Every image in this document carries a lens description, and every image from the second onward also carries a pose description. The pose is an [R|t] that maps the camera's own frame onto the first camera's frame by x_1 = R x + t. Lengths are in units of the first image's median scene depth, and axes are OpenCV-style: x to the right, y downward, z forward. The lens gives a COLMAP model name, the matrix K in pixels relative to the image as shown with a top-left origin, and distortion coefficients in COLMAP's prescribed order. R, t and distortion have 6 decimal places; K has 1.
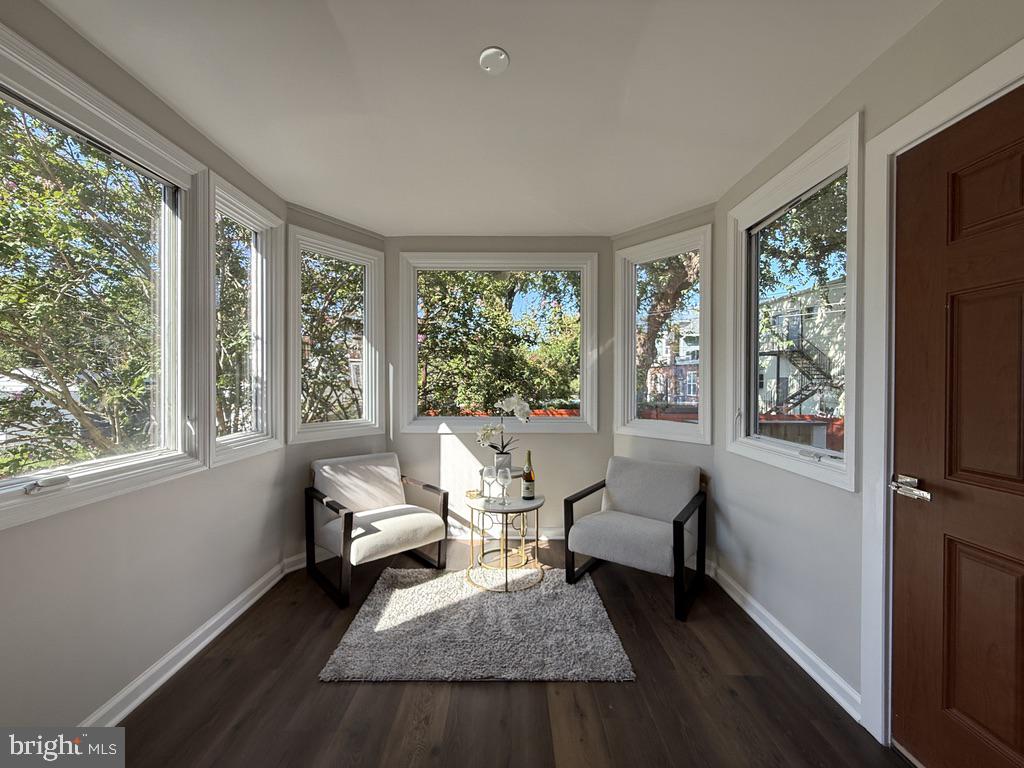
lens RADIAL K [[409.5, 0, 508.0], [0, 409.5, 384.4], [0, 0, 1]] dist [-0.001017, -0.000253]
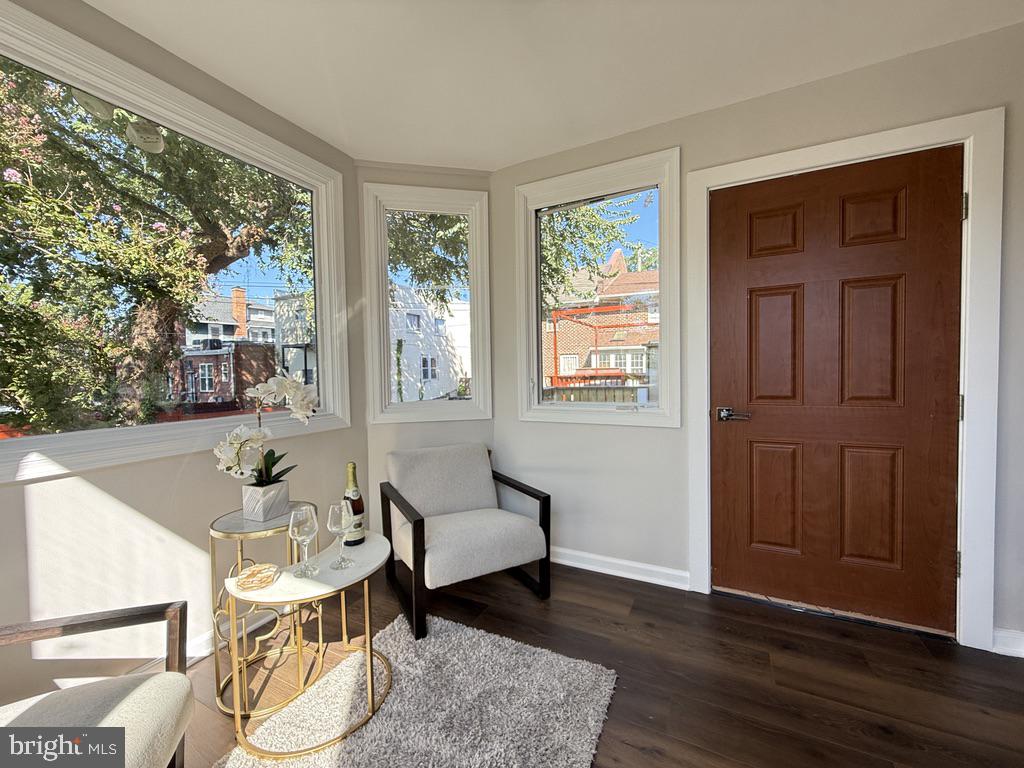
lens RADIAL K [[409.5, 0, 508.0], [0, 409.5, 384.4], [0, 0, 1]] dist [-0.001017, -0.000253]
pose [[0.453212, -0.036509, 0.890655, -0.356473], [0.023918, 0.999299, 0.028792, 0.035719], [-0.891082, 0.008254, 0.453768, 0.505821]]
